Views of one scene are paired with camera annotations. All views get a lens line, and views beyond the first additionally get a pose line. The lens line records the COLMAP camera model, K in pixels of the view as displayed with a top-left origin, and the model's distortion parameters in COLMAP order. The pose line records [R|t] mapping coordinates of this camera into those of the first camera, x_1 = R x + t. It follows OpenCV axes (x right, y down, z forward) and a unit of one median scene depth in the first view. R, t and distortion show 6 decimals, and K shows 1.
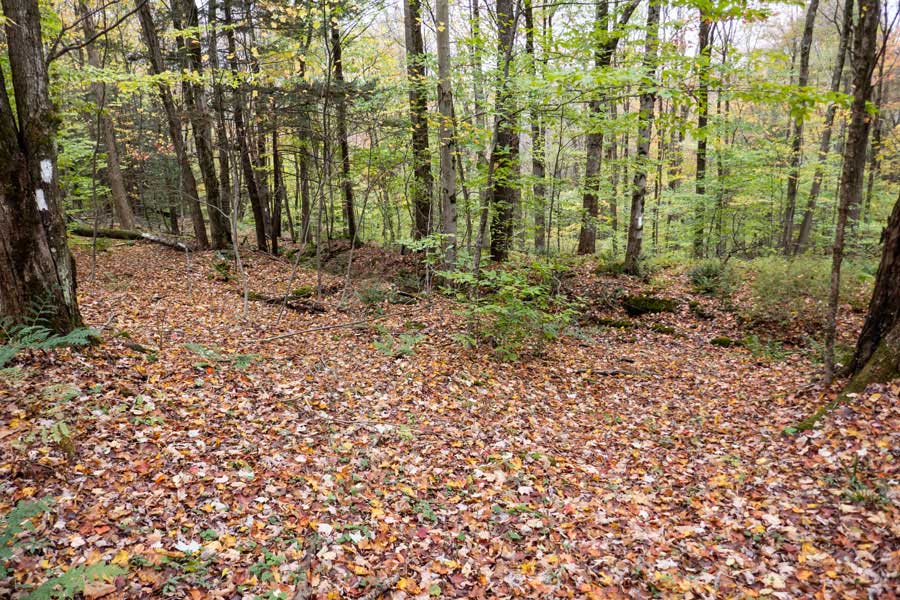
lens RADIAL K [[683.6, 0, 449.8], [0, 683.6, 301.4], [0, 0, 1]] dist [0.001114, 0.000812]
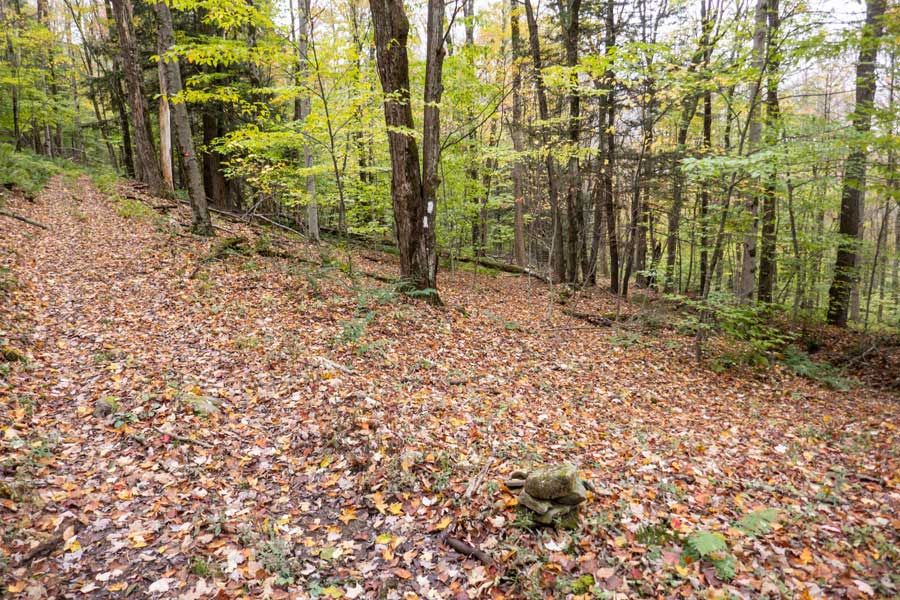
lens RADIAL K [[683.6, 0, 449.9], [0, 683.6, 298.9], [0, 0, 1]] dist [0.001114, 0.000812]
pose [[0.831858, 0.116134, -0.542702, 0.486471], [-0.164791, 0.985446, -0.041715, 0.123255], [0.529959, 0.124133, 0.838889, -0.502629]]
